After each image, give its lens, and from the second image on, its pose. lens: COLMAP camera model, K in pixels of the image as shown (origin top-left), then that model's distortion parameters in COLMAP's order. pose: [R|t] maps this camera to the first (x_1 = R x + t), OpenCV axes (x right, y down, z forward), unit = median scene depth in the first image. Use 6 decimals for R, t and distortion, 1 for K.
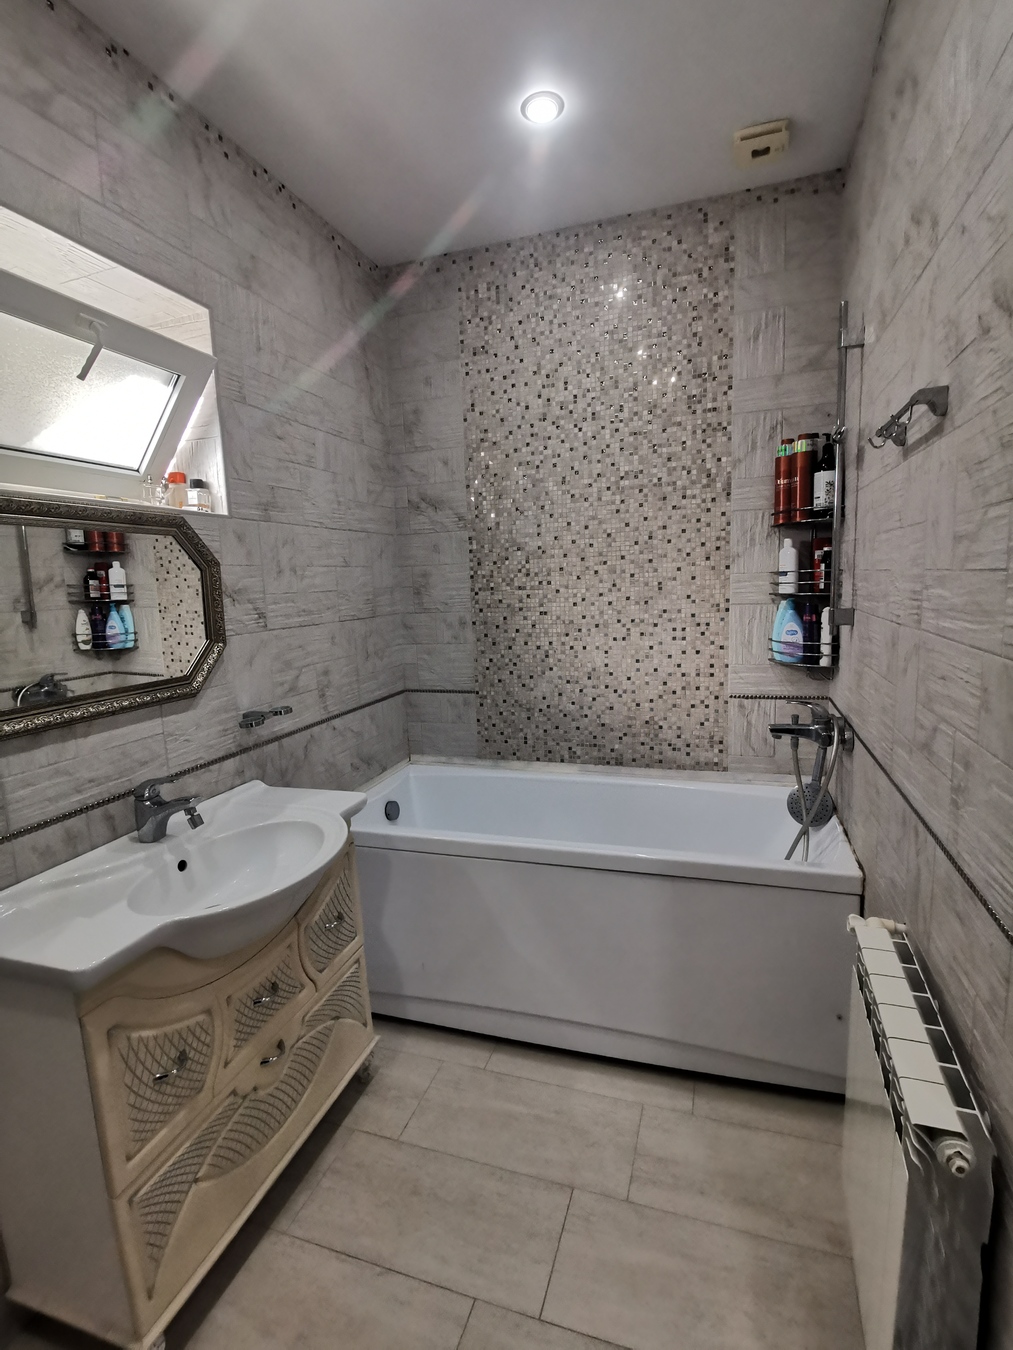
lens RADIAL K [[651.8, 0, 506.2], [0, 651.8, 677.3], [0, 0, 1]] dist [-0.001887, -0.007898]
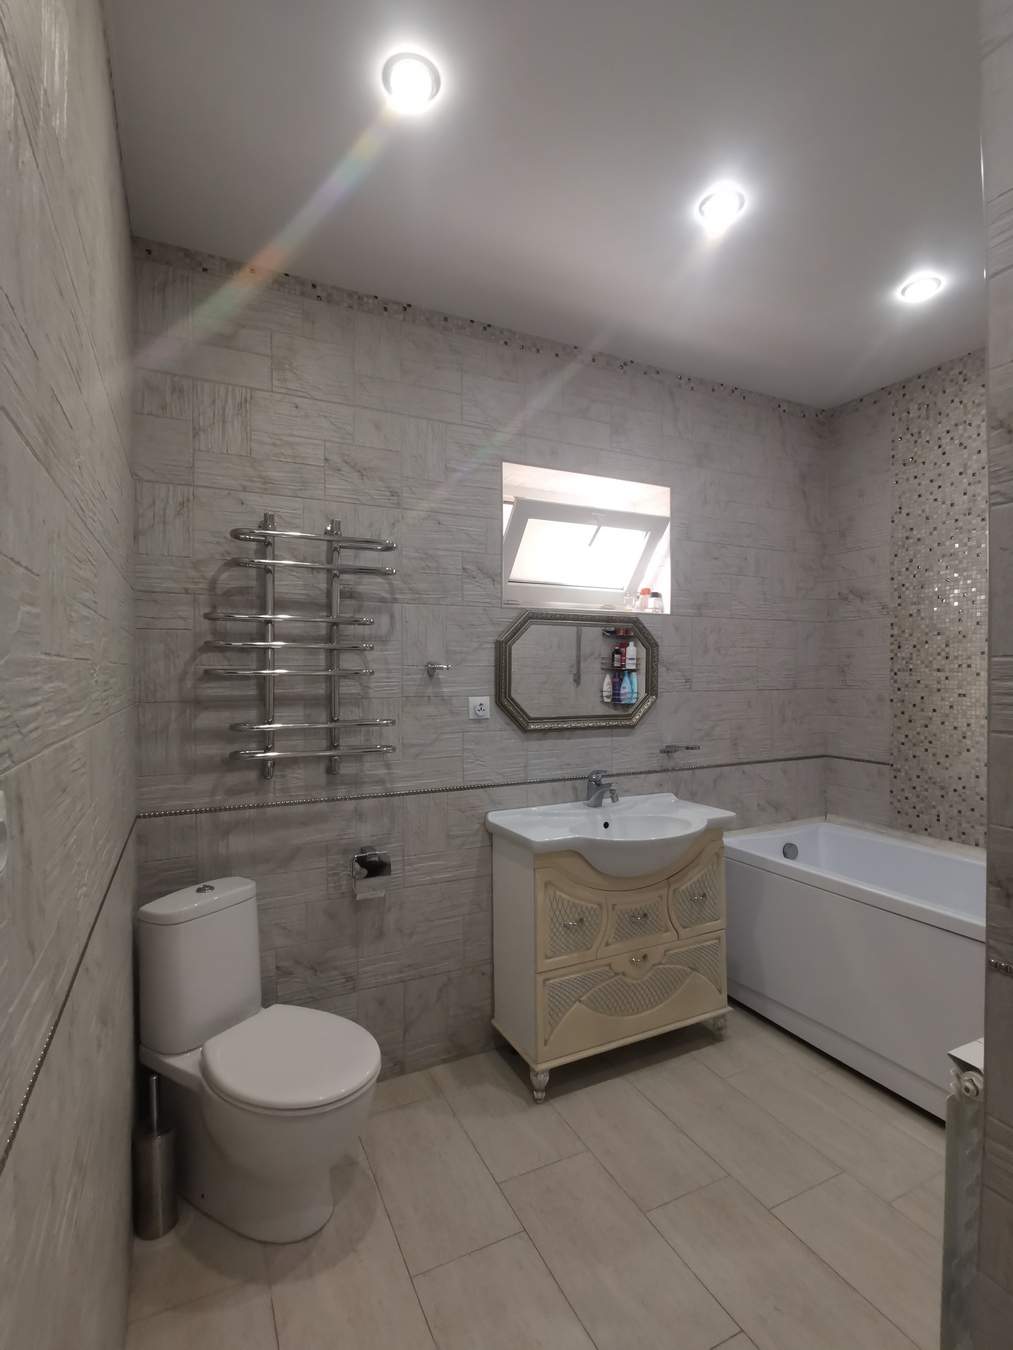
lens RADIAL K [[651.8, 0, 506.9], [0, 651.8, 674.7], [0, 0, 1]] dist [-0.001887, -0.007898]
pose [[0.700863, 0.040891, -0.712123, 0.355769], [-0.128436, 0.989272, -0.069601, 0.042365], [0.701638, 0.140243, 0.698596, -0.283072]]
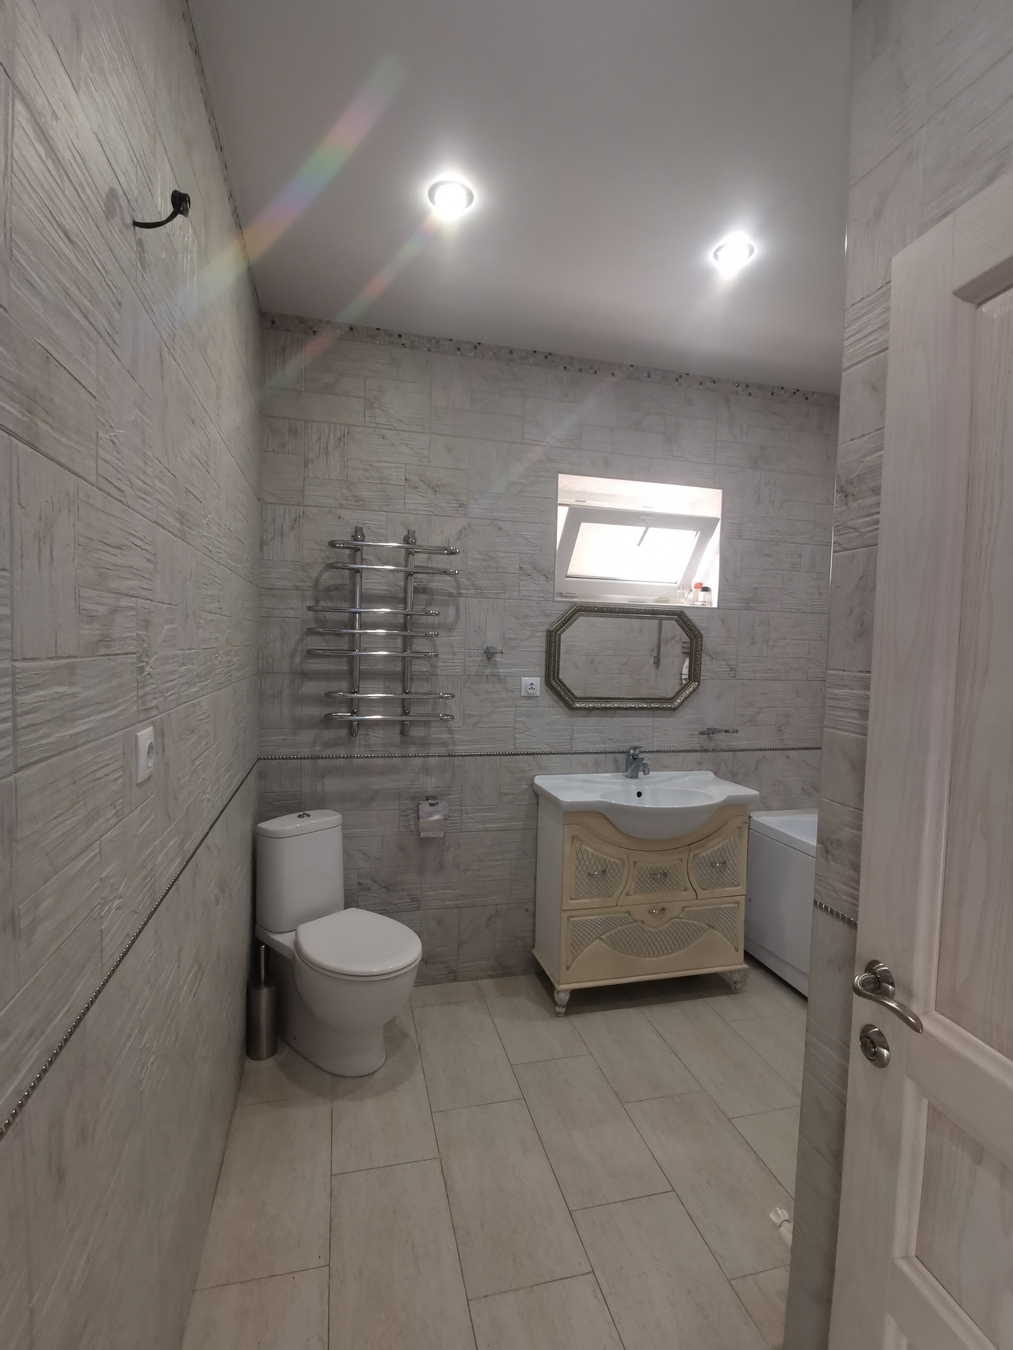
lens RADIAL K [[651.8, 0, 506.5], [0, 651.8, 674.0], [0, 0, 1]] dist [-0.001887, -0.007898]
pose [[0.544184, 0.093443, -0.833746, 0.604771], [-0.169782, 0.985482, -0.000368, 0.008608], [0.821607, 0.141756, 0.552149, -0.295831]]
